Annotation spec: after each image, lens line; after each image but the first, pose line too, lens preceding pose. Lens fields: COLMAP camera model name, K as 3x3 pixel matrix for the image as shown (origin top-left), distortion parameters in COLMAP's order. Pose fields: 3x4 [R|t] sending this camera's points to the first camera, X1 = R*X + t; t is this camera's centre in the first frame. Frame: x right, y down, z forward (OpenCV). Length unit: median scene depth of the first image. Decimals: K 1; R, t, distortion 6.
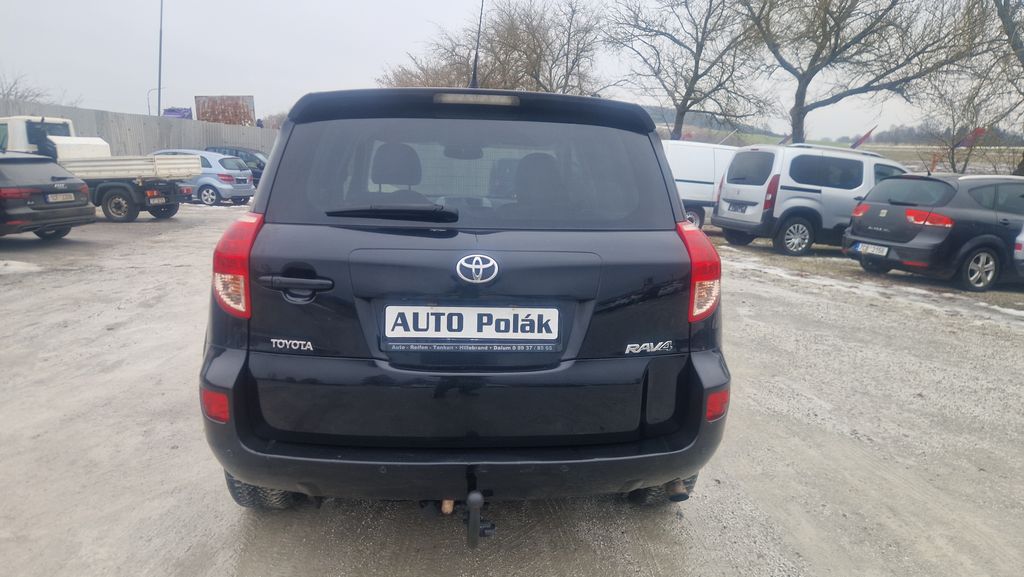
lens RADIAL K [[718.2, 0, 504.4], [0, 718.2, 288.4], [0, 0, 1]] dist [0.078653, -0.000868]
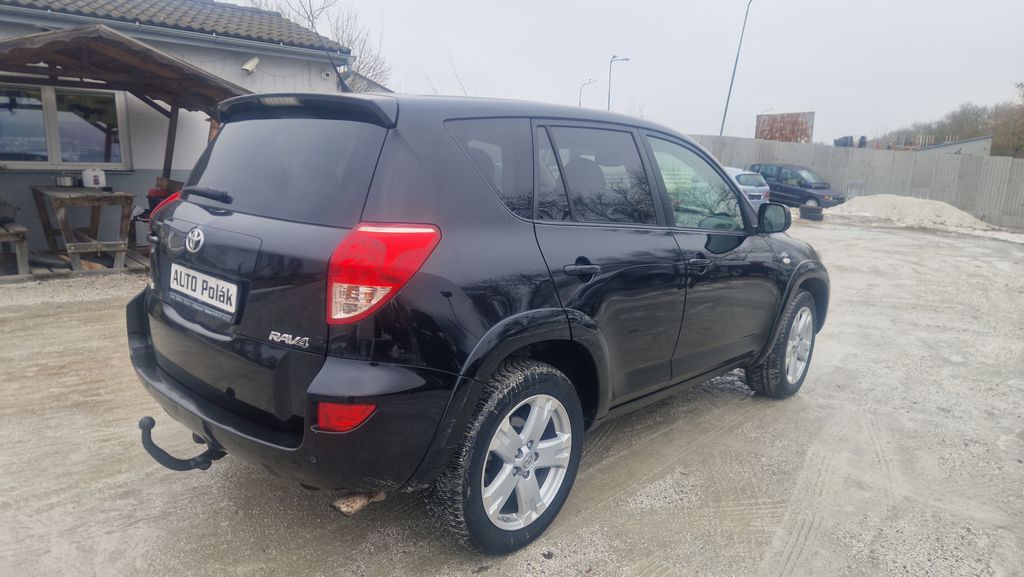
lens RADIAL K [[718.2, 0, 504.4], [0, 718.2, 288.4], [0, 0, 1]] dist [0.078653, -0.000868]
pose [[0.653842, 0.144362, -0.742731, 1.168327], [-0.164364, 0.985288, 0.046814, -0.087154], [0.738563, 0.091469, 0.667951, 0.558273]]
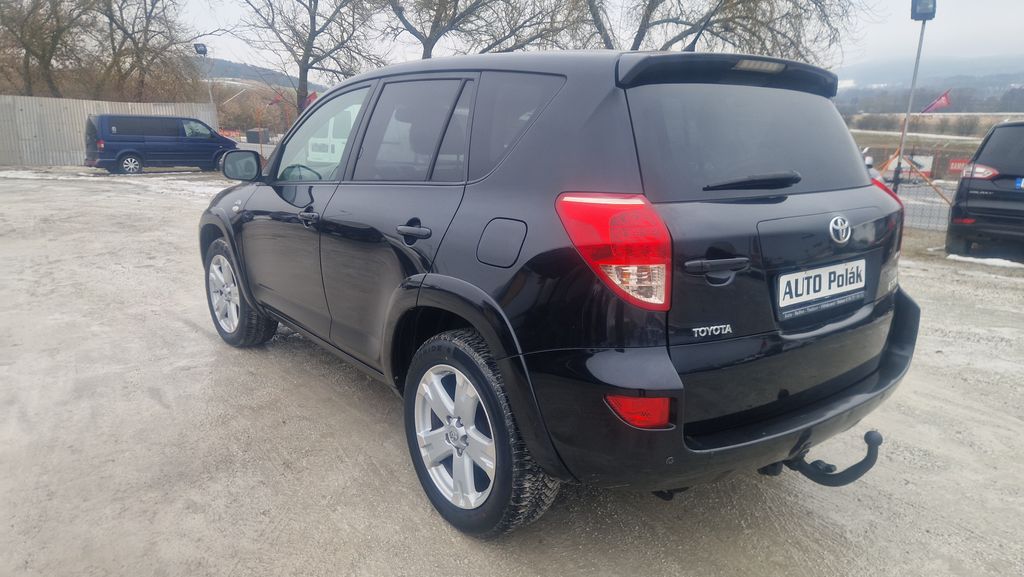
lens RADIAL K [[718.2, 0, 504.4], [0, 718.2, 288.4], [0, 0, 1]] dist [0.078653, -0.000868]
pose [[0.828570, -0.140529, 0.541962, -1.003531], [0.110593, 0.989996, 0.087623, -0.087258], [-0.548854, -0.012665, 0.835822, 0.359184]]
